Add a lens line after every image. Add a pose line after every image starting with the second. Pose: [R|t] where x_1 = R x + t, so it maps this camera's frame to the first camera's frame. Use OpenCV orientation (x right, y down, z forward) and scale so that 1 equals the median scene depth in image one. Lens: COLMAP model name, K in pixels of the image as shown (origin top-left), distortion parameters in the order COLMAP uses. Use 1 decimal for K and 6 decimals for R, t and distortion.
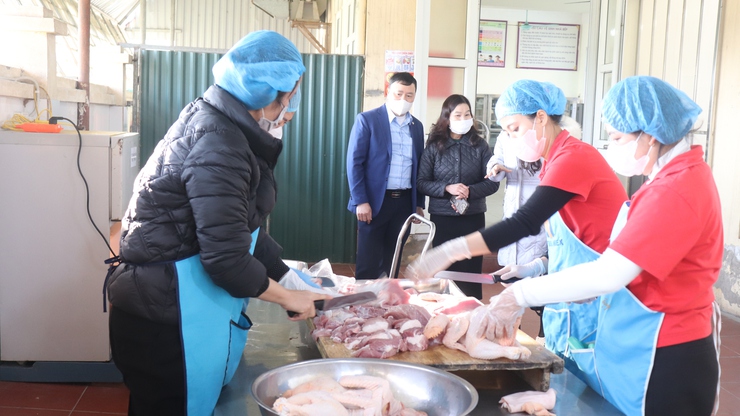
lens RADIAL K [[867.2, 0, 370.0], [0, 867.2, 208.0], [0, 0, 1]] dist [0.002930, 0.017608]
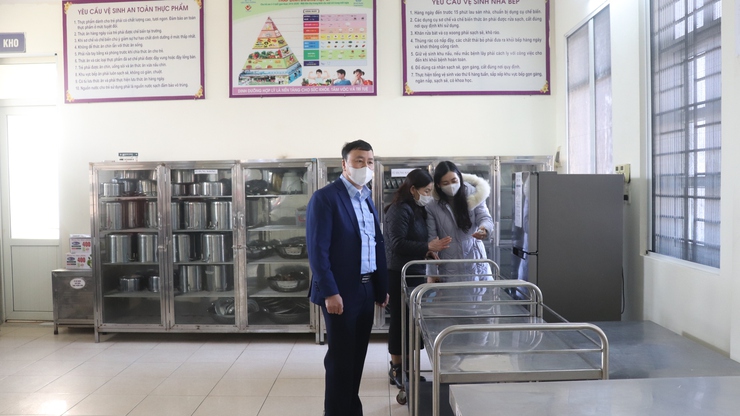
lens RADIAL K [[543.5, 0, 370.0], [0, 543.5, 208.0], [0, 0, 1]] dist [-0.080971, 0.000293]
pose [[0.989375, -0.041856, -0.139229, 0.343007], [0.034281, 0.997821, -0.056371, -0.166154], [0.141285, 0.050999, 0.988654, 1.346088]]
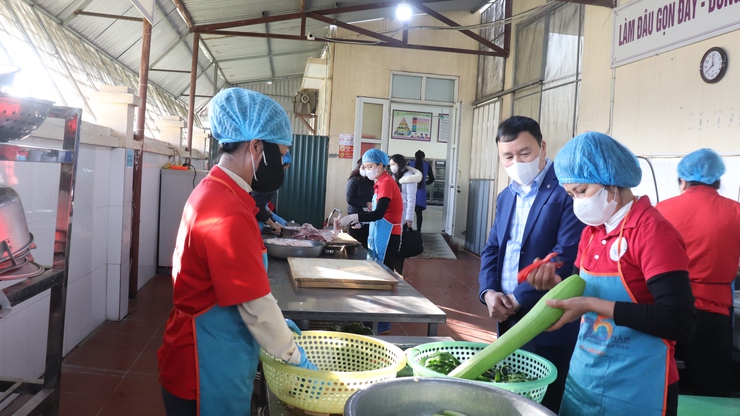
lens RADIAL K [[609.4, 0, 370.0], [0, 609.4, 208.0], [0, 0, 1]] dist [-0.160532, 0.172814]
pose [[0.999434, 0.024020, 0.023559, 0.035973], [-0.022953, 0.998743, -0.044556, 0.026074], [-0.024600, 0.043990, 0.998729, -0.216190]]
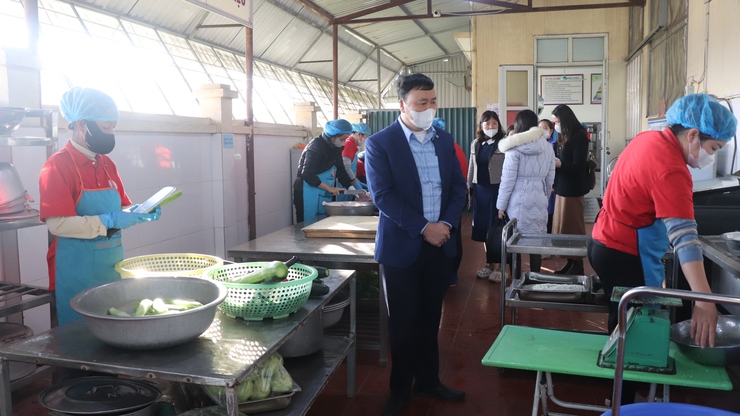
lens RADIAL K [[609.4, 0, 370.0], [0, 609.4, 208.0], [0, 0, 1]] dist [-0.160532, 0.172814]
pose [[0.935725, -0.011758, -0.352534, 0.157812], [0.010759, 0.999931, -0.004794, 0.036325], [0.352565, 0.000693, 0.935787, -0.234987]]
